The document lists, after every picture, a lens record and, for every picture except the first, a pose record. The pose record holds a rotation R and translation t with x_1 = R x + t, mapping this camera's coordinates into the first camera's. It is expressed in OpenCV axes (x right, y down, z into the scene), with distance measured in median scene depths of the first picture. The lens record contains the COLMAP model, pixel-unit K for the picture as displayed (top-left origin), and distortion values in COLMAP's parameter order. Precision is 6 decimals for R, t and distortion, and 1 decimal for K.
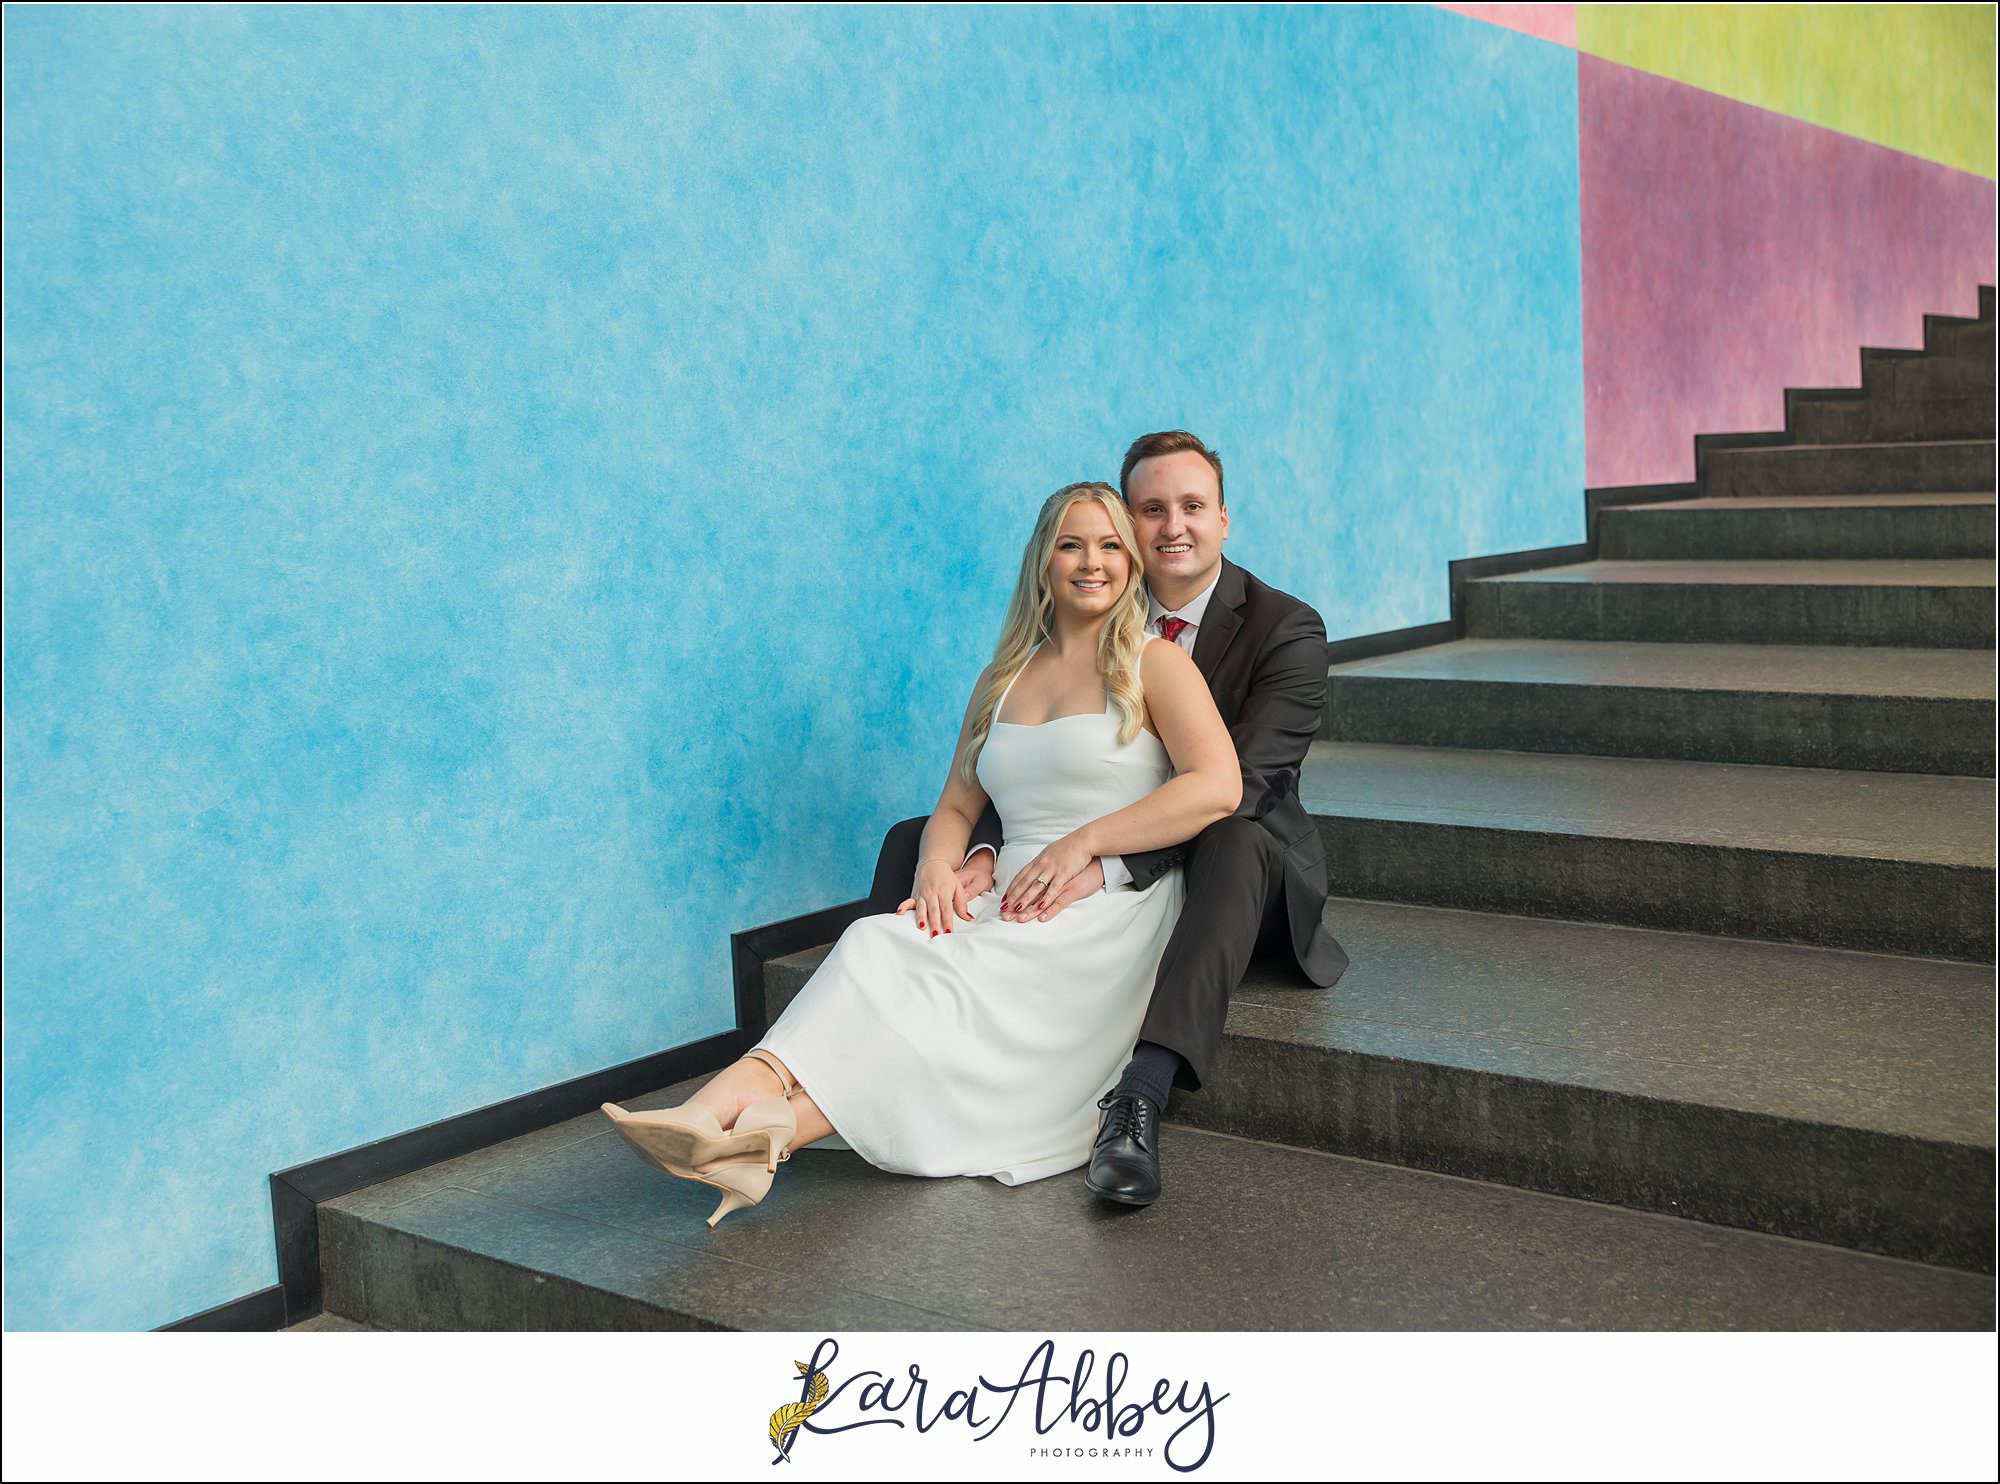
lens RADIAL K [[2205.1, 0, 998.1], [0, 2205.1, 668.4], [0, 0, 1]] dist [0.009629, -0.006602]
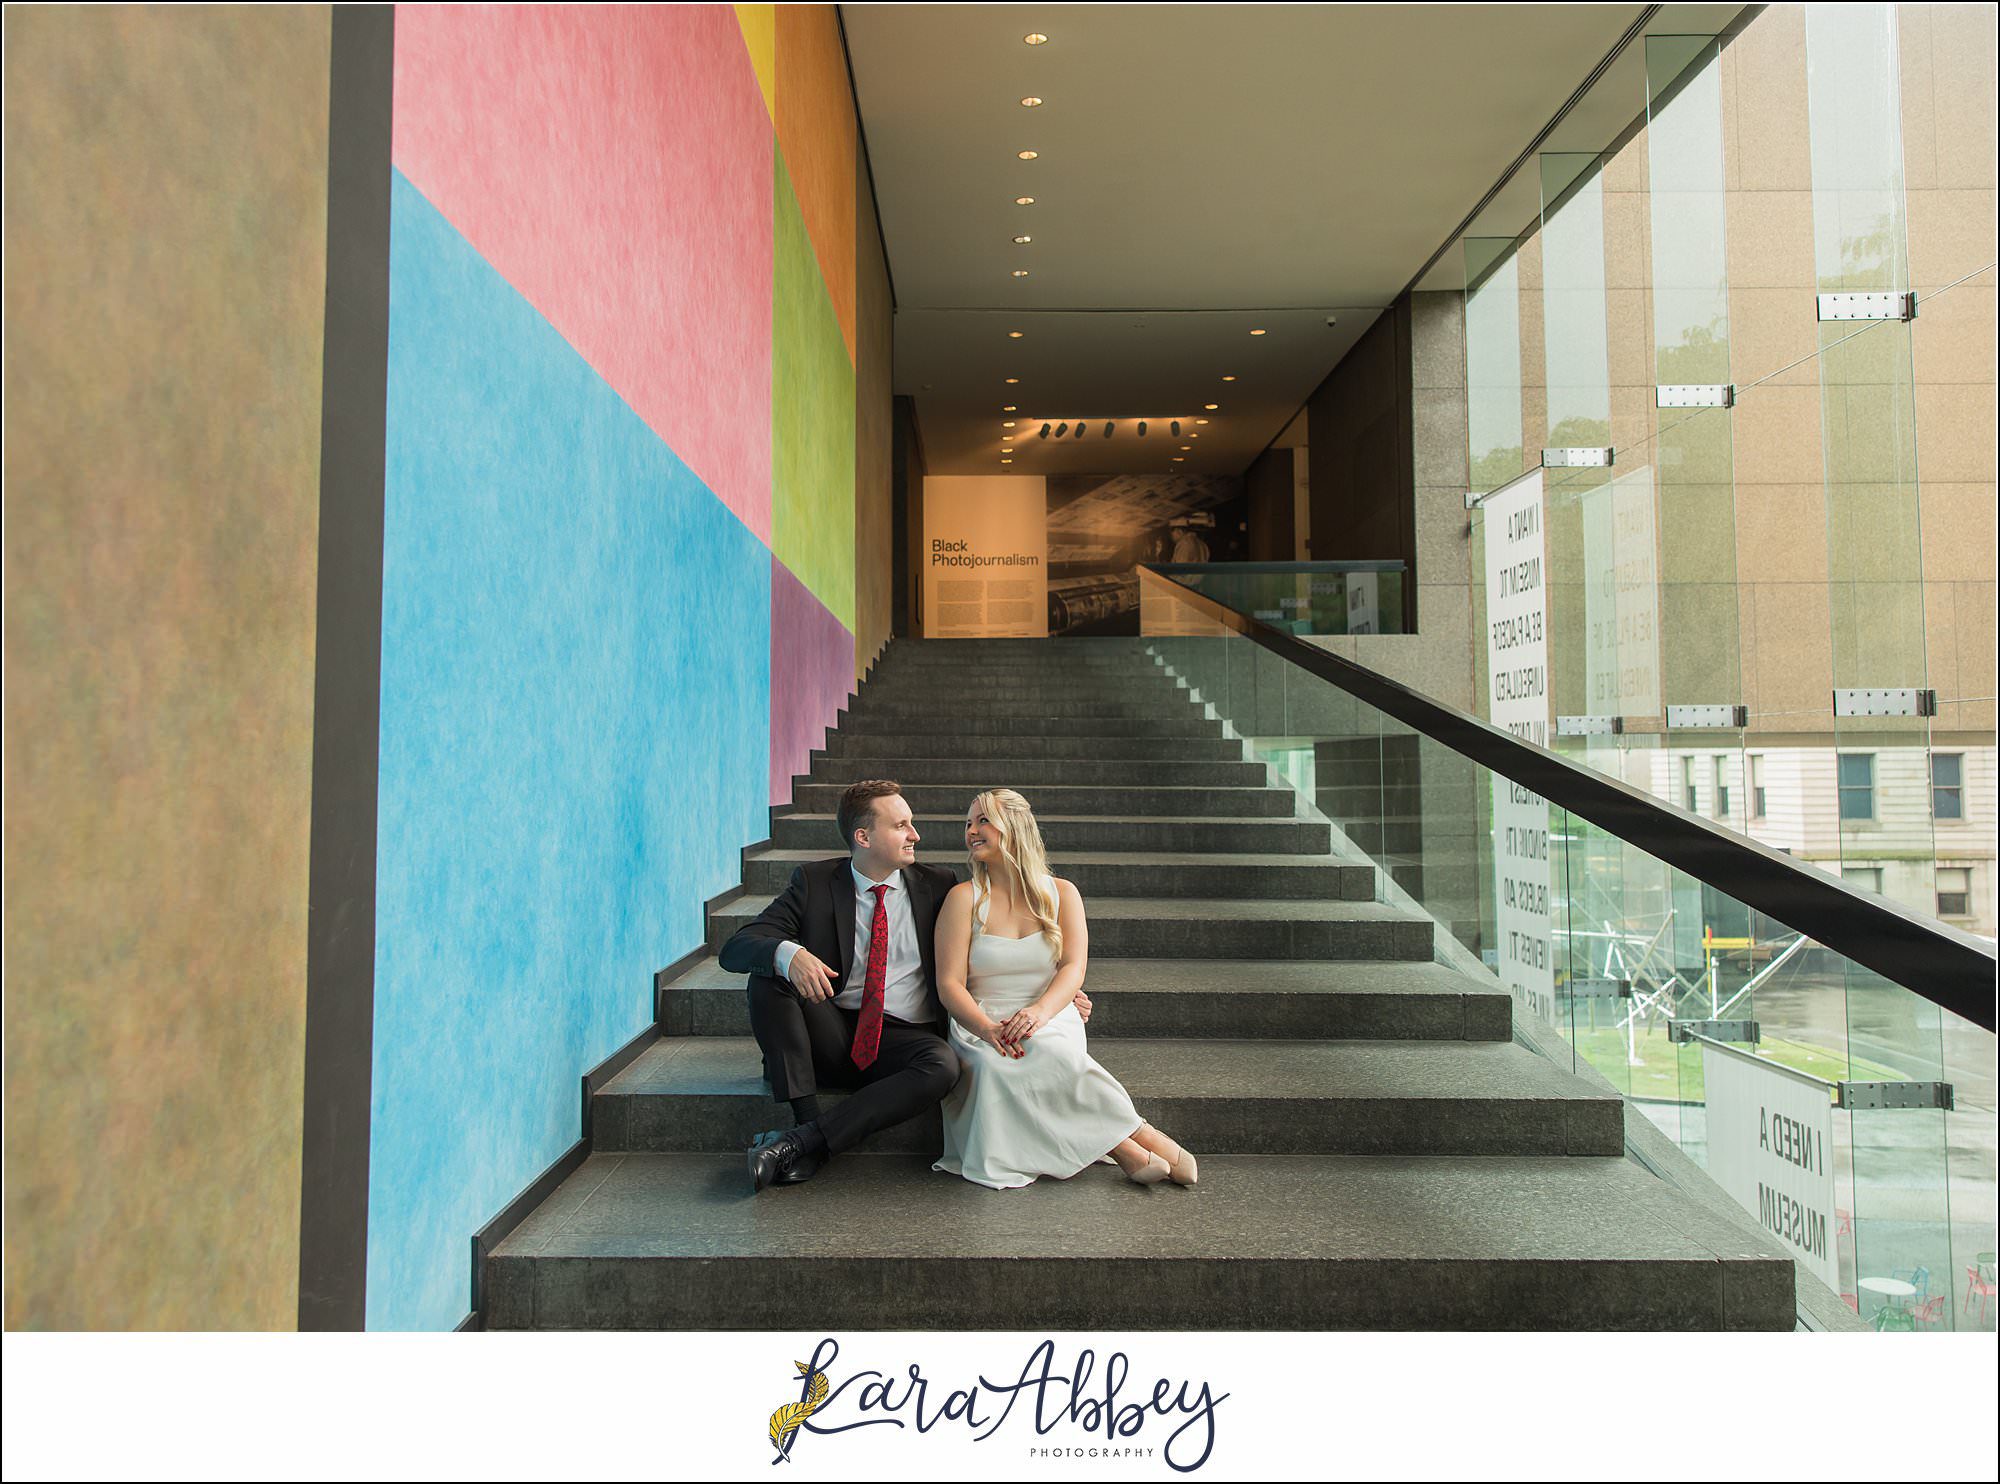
lens RADIAL K [[1609.6, 0, 1001.8], [0, 1609.6, 672.9], [0, 0, 1]] dist [0.015508, 0.001160]
pose [[0.782471, 0.078879, 0.617670, -0.680748], [0.022293, 0.987760, -0.154382, 0.021586], [-0.622287, 0.134570, 0.771135, -0.128979]]
